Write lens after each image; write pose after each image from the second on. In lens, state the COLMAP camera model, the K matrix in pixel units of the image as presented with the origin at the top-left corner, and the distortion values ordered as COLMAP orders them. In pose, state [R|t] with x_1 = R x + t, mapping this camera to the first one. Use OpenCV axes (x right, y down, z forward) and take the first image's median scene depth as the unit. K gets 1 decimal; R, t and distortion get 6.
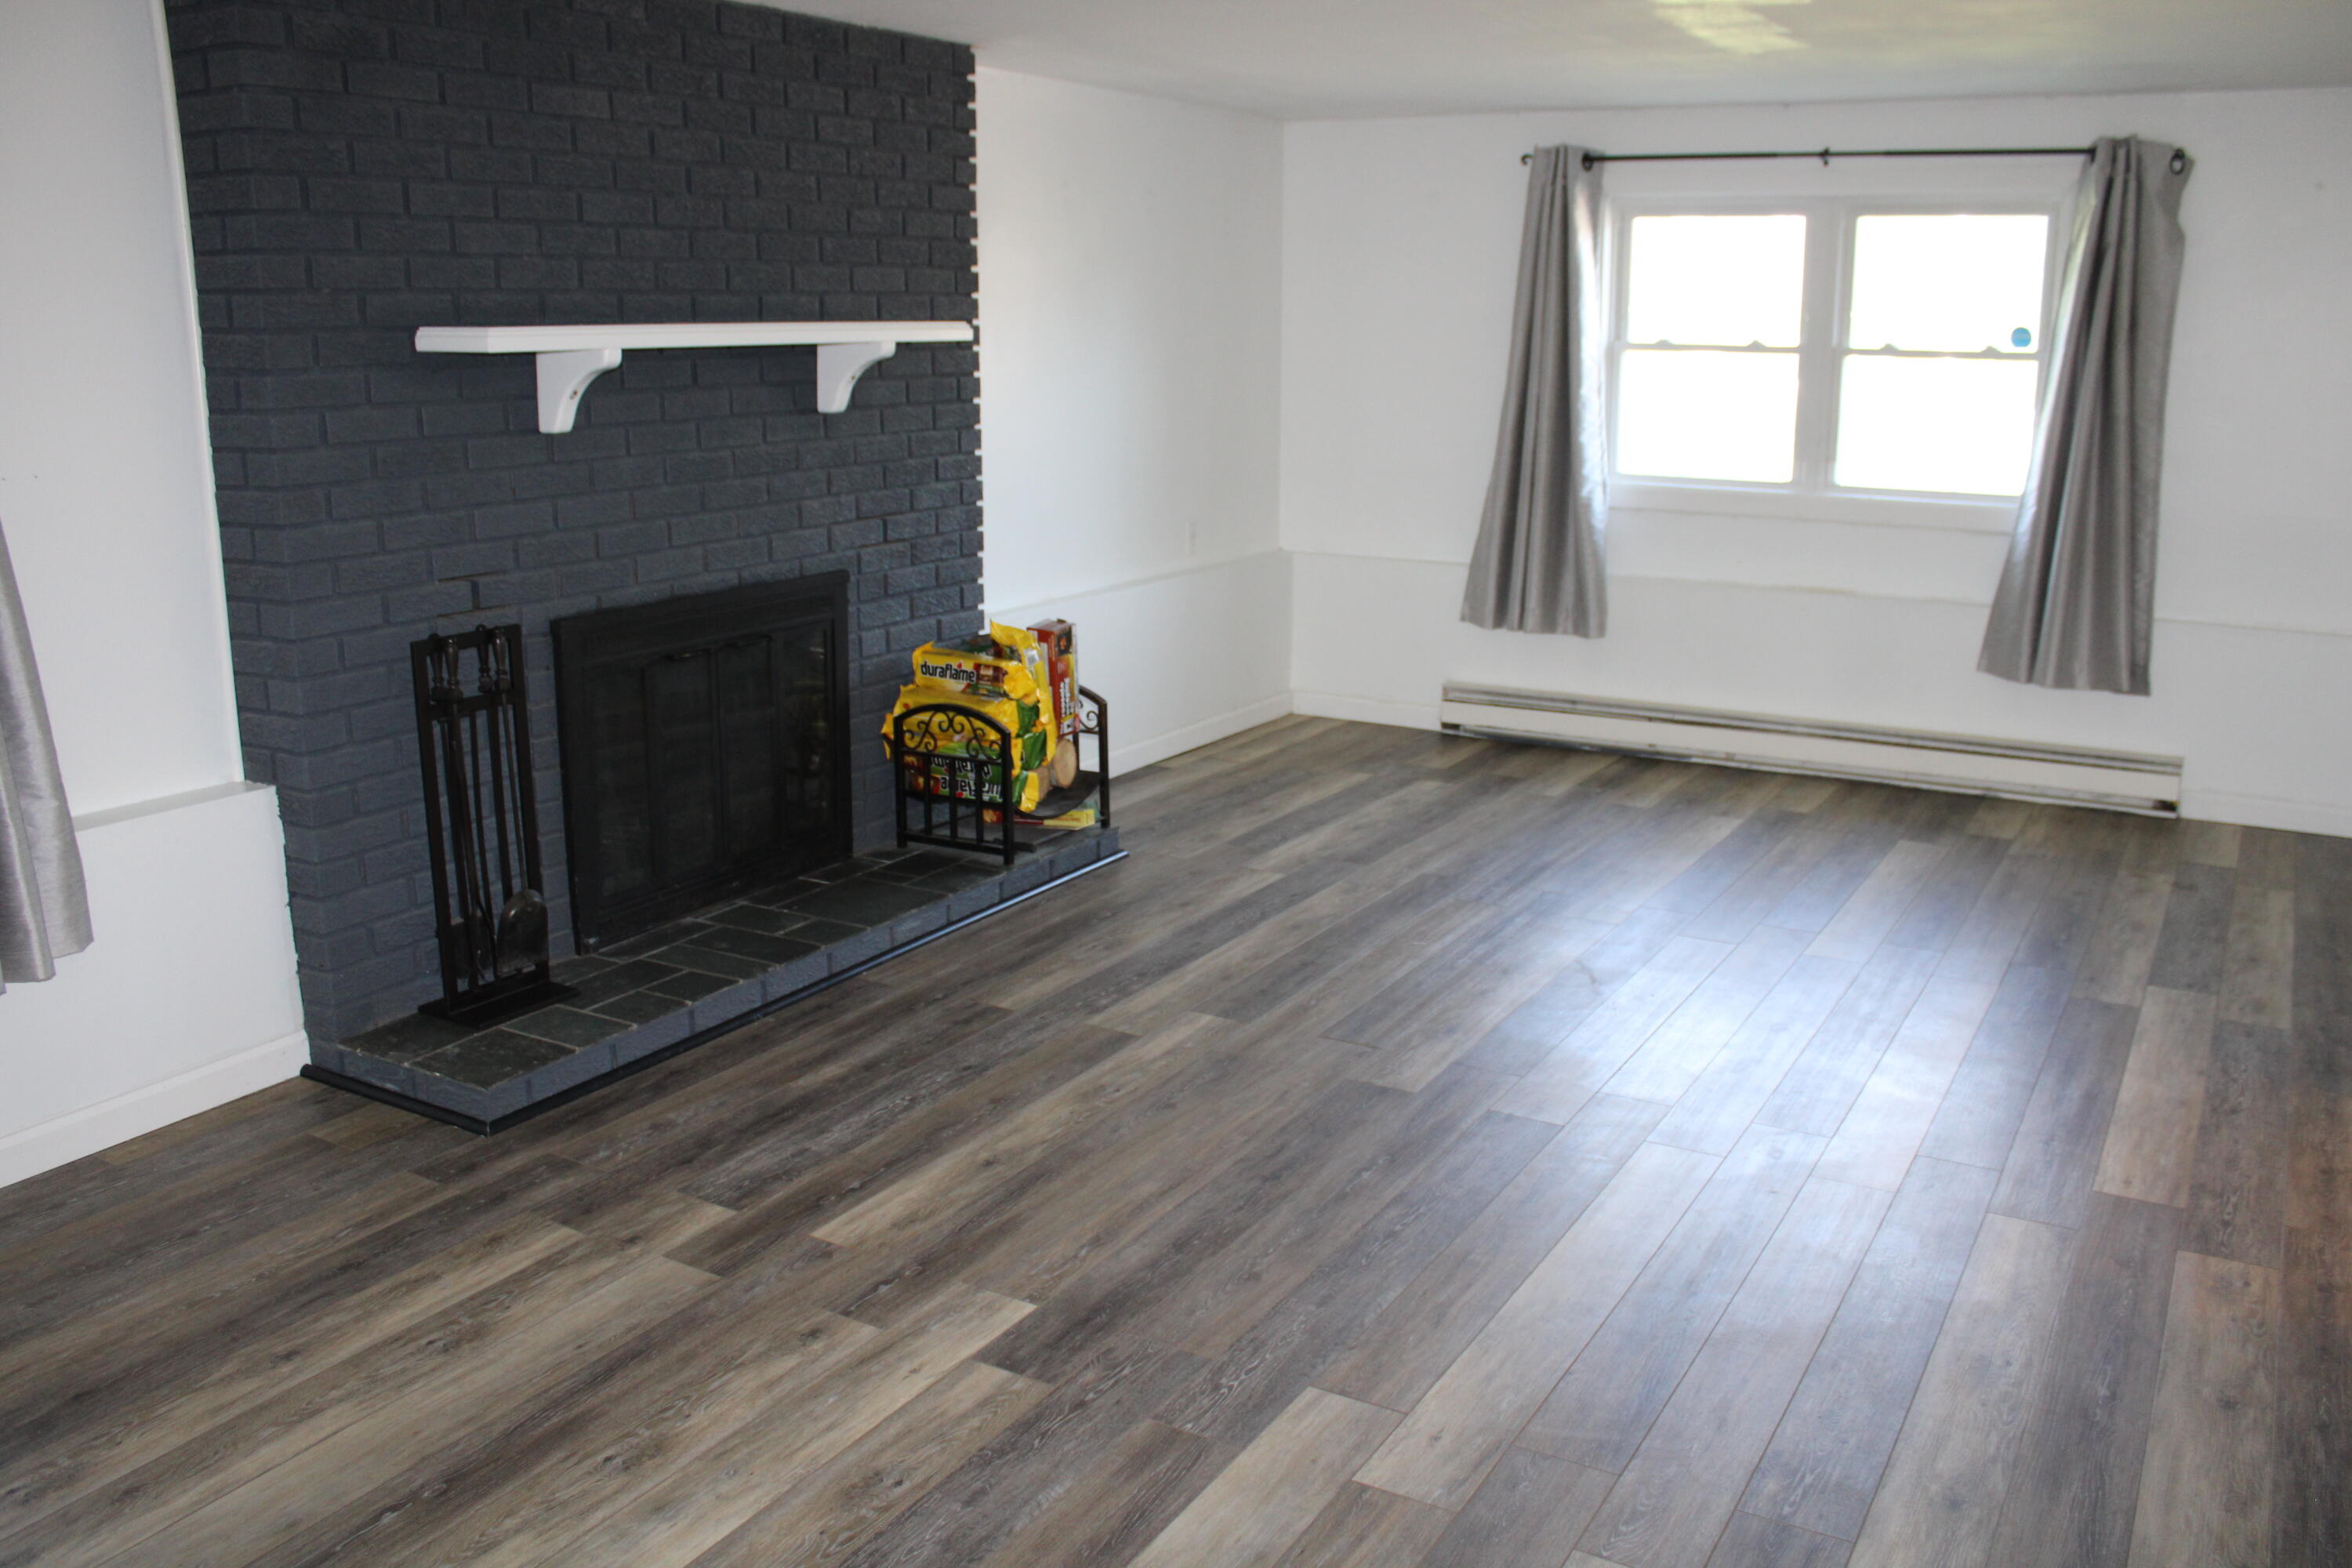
lens RADIAL K [[1934.2, 0, 1175.3], [0, 1934.2, 784.7], [0, 0, 1]] dist [-0.125777, 0.026439]
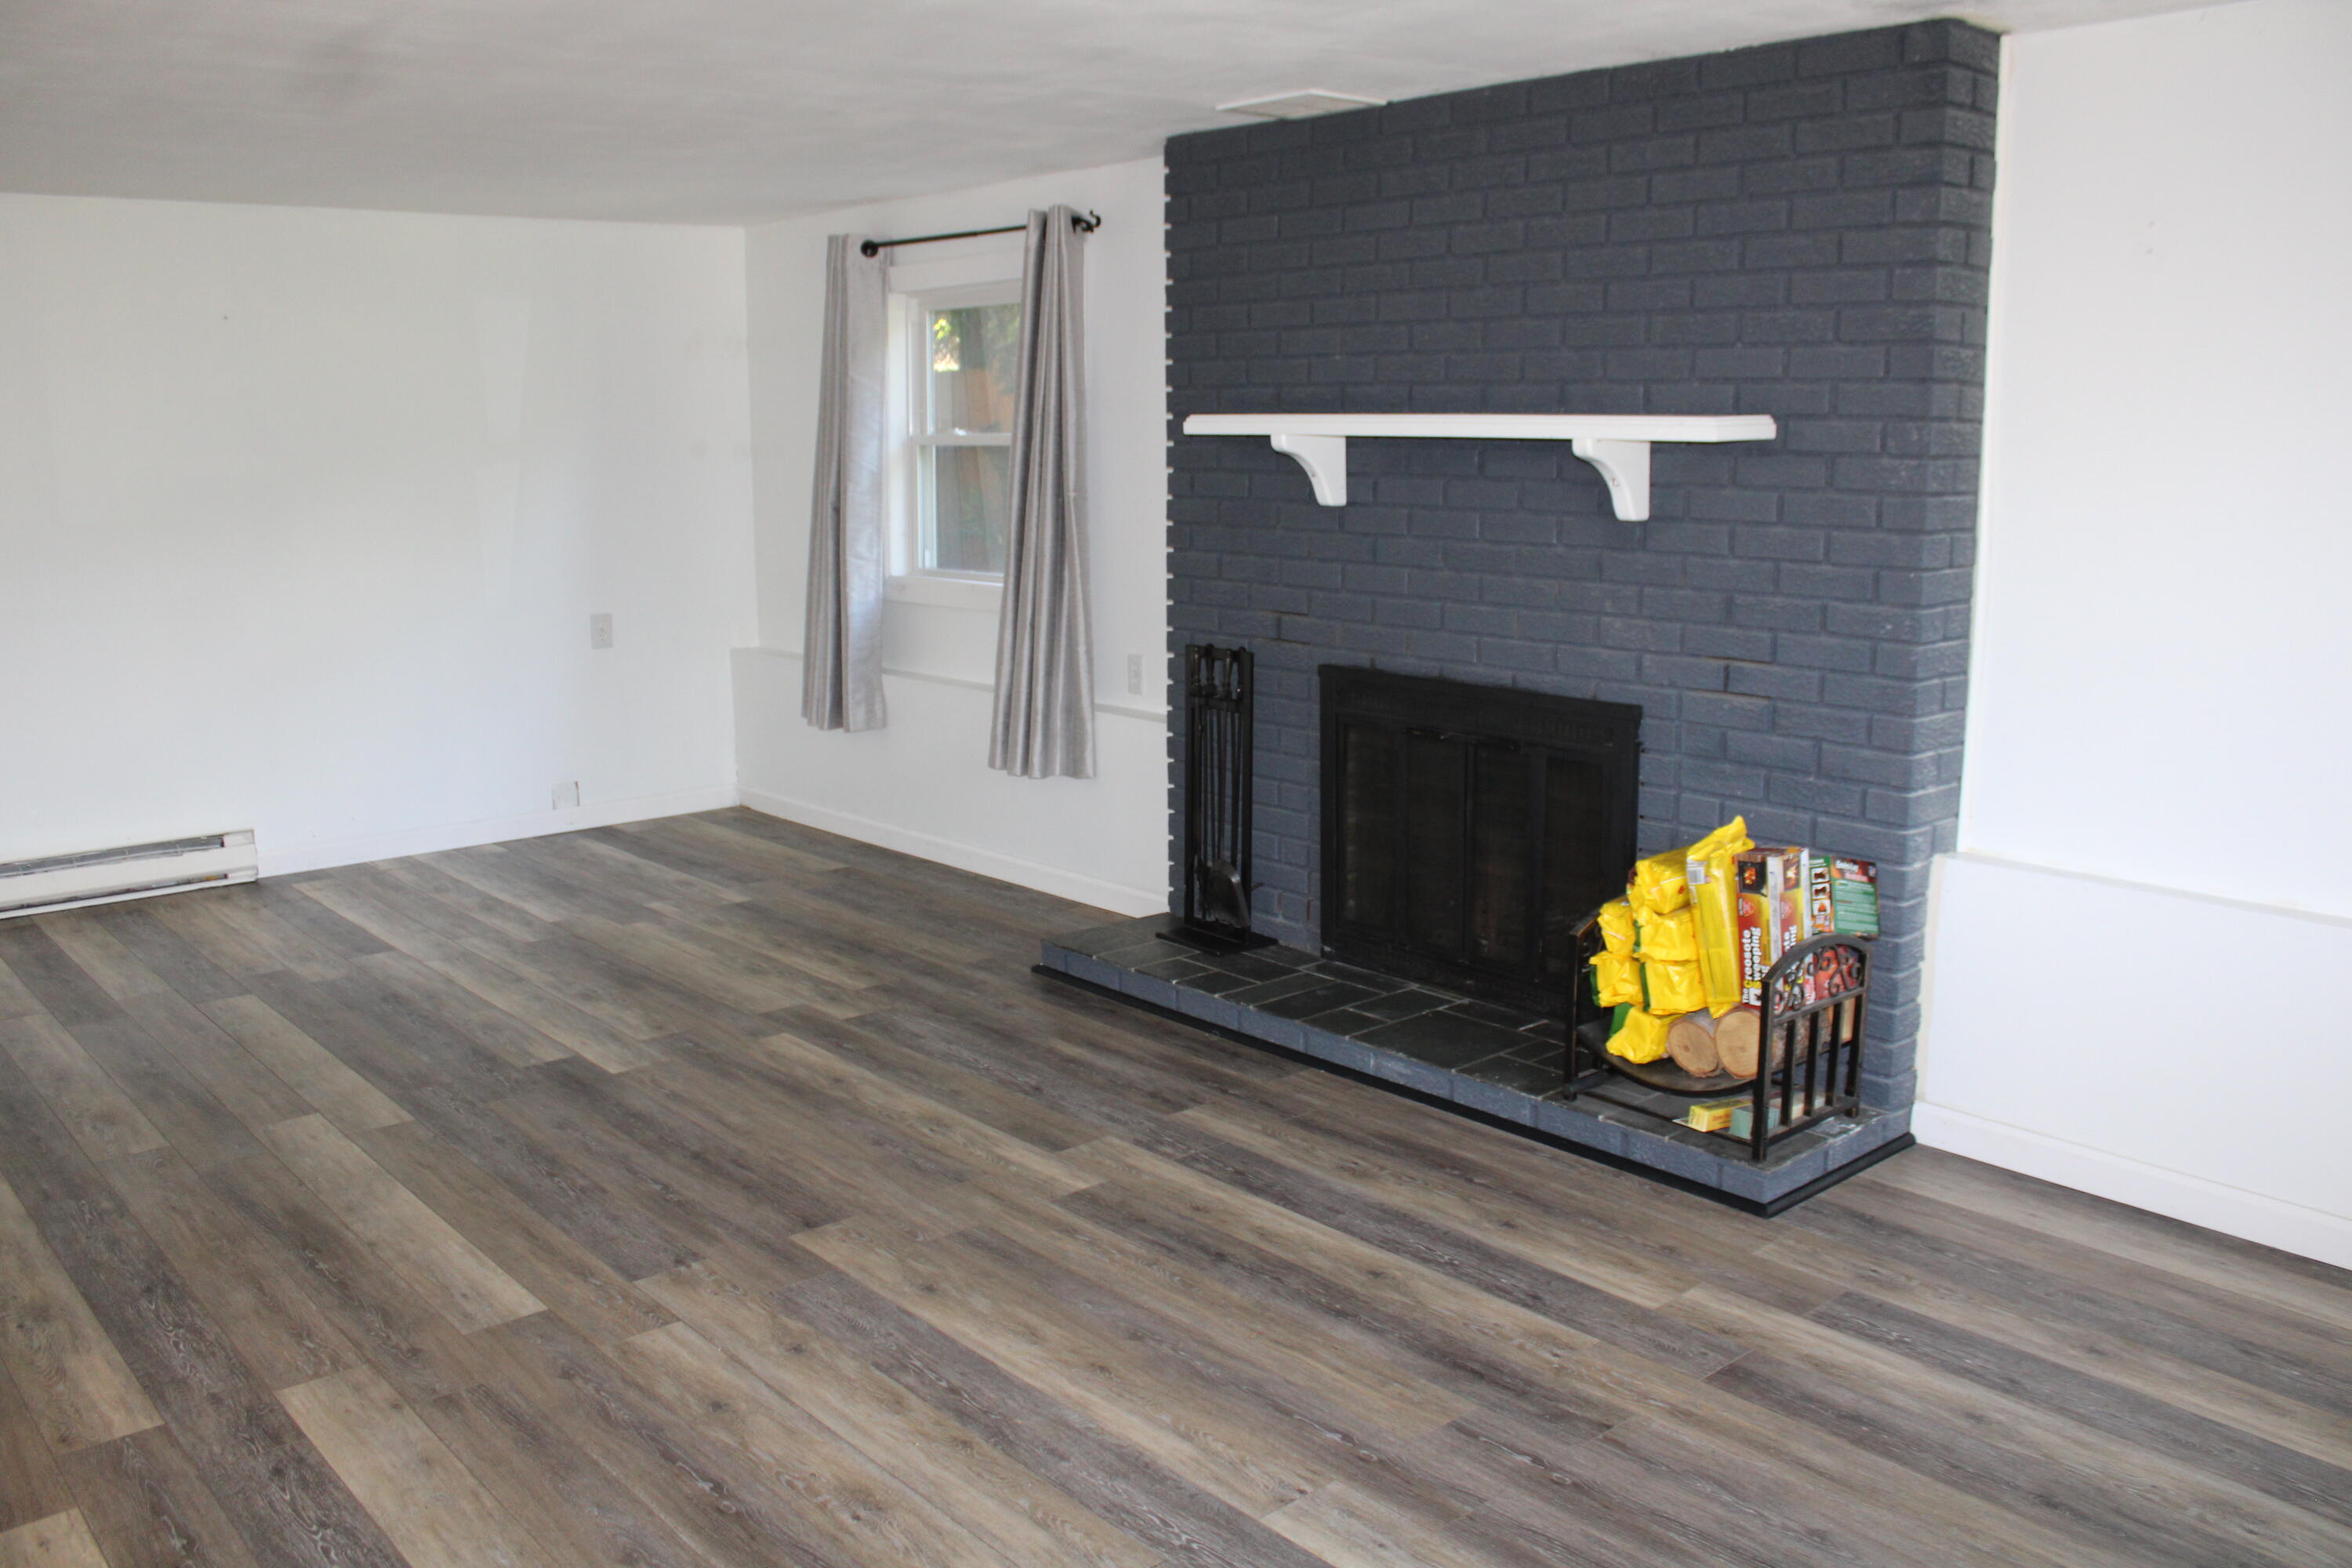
lens RADIAL K [[1934.2, 0, 1174.1], [0, 1934.2, 782.5], [0, 0, 1]] dist [-0.125777, 0.026439]
pose [[-0.309808, 0.177532, -0.934078, 0.801664], [-0.218911, 0.942701, 0.251778, -0.289156], [0.925255, 0.282483, -0.253193, 1.206923]]
